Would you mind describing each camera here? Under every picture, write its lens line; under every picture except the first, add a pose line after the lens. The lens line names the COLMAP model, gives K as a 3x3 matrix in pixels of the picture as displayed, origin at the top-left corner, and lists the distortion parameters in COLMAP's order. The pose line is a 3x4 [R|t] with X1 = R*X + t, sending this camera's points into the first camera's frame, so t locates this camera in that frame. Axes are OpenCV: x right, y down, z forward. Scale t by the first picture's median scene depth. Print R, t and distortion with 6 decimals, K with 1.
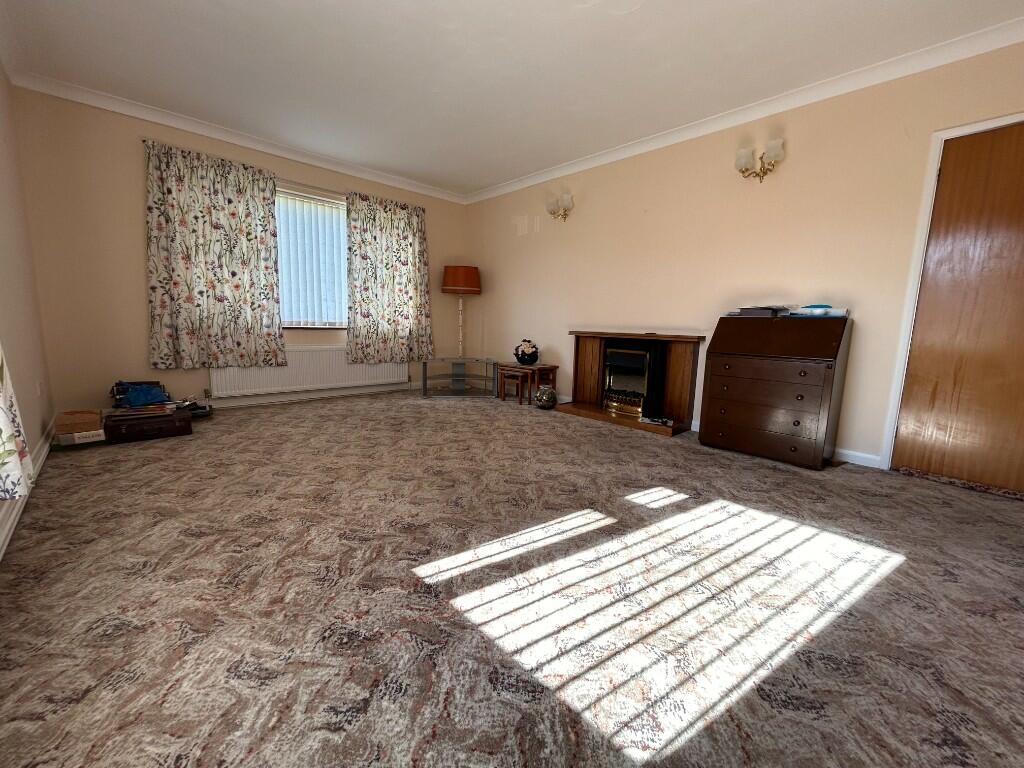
lens RADIAL K [[414.4, 0, 510.8], [0, 414.4, 381.9], [0, 0, 1]] dist [-0.001947, 0.000022]
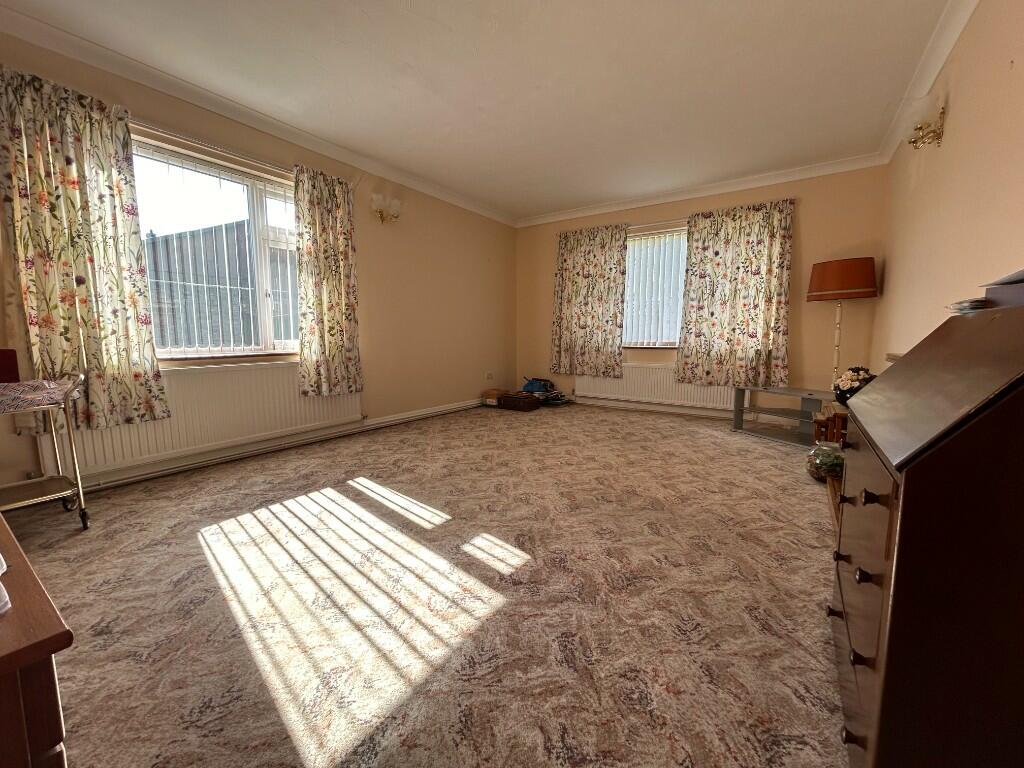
lens RADIAL K [[414.4, 0, 510.8], [0, 414.4, 381.9], [0, 0, 1]] dist [-0.001947, 0.000022]
pose [[0.210903, 0.082592, -0.974012, 1.084002], [-0.132941, 0.989590, 0.055127, -0.098208], [0.968425, 0.117860, 0.219687, 0.783598]]
